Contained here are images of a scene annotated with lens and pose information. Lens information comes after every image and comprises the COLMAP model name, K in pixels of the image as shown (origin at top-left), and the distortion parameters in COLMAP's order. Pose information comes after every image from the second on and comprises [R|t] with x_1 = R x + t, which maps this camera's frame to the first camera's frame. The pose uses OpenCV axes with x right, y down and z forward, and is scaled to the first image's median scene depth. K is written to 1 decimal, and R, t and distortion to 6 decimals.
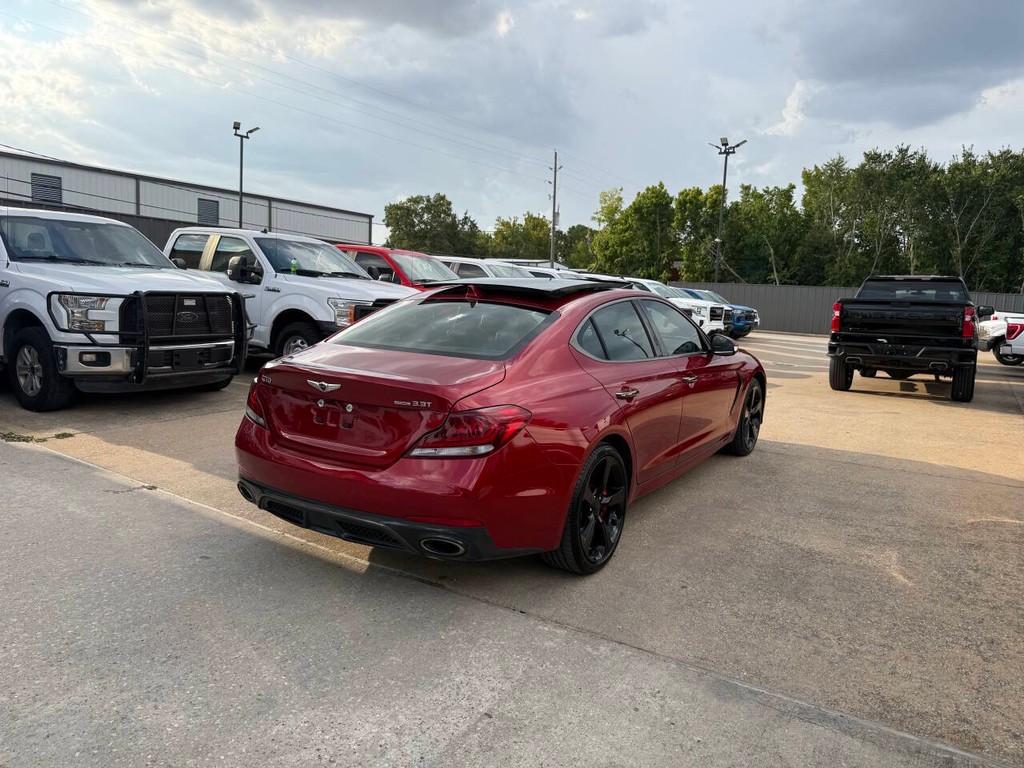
lens RADIAL K [[721.5, 0, 495.2], [0, 721.5, 374.0], [0, 0, 1]] dist [0.041012, -0.057491]
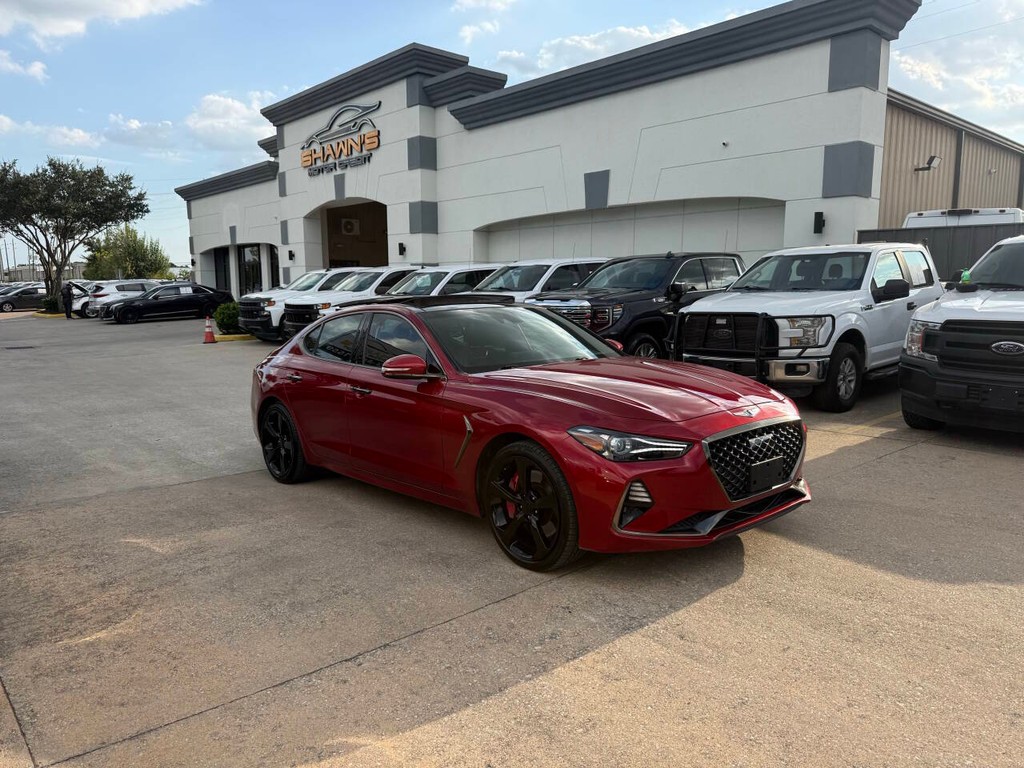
lens RADIAL K [[721.2, 0, 512.0], [0, 721.2, 384.0], [0, 0, 1]] dist [0.067284, -0.098145]
pose [[-0.253865, 0.085494, -0.963454, 0.125857], [-0.113909, 0.986512, 0.117555, -0.015310], [0.960509, 0.139589, -0.240702, 0.151713]]
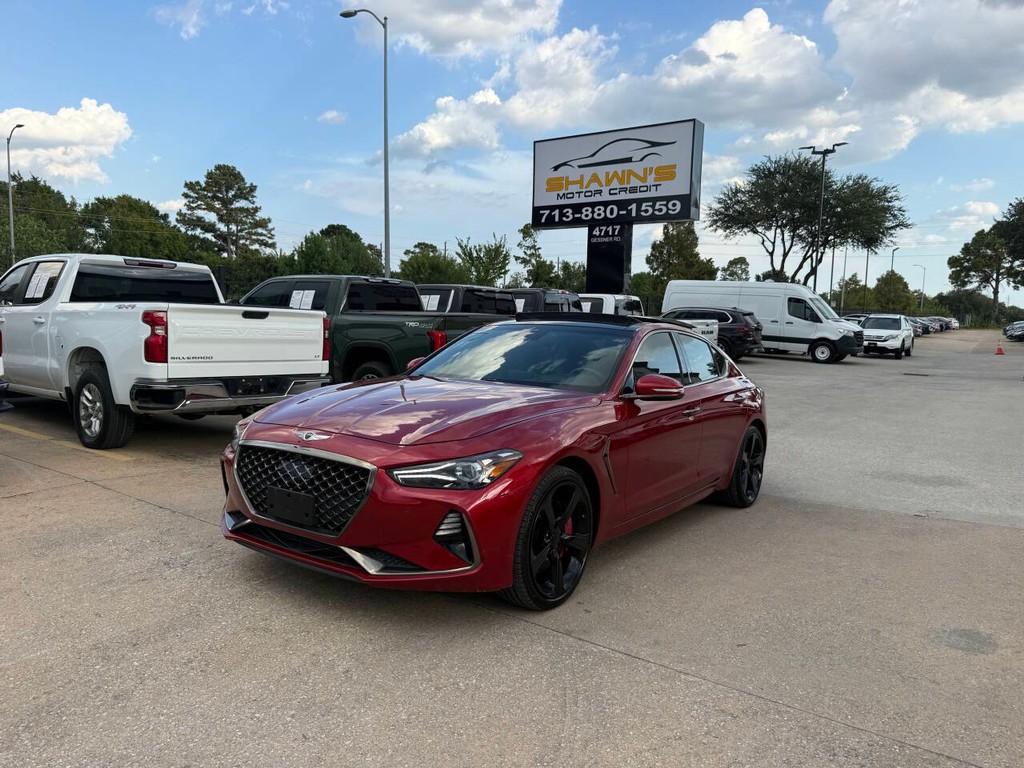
lens RADIAL K [[724.7, 0, 514.6], [0, 724.7, 384.1], [0, 0, 1]] dist [0.048811, -0.065450]
pose [[-0.997470, -0.067610, 0.021963, 0.016754], [-0.061549, 0.975959, 0.209082, -0.027462], [-0.035571, 0.207201, -0.977651, 0.228439]]
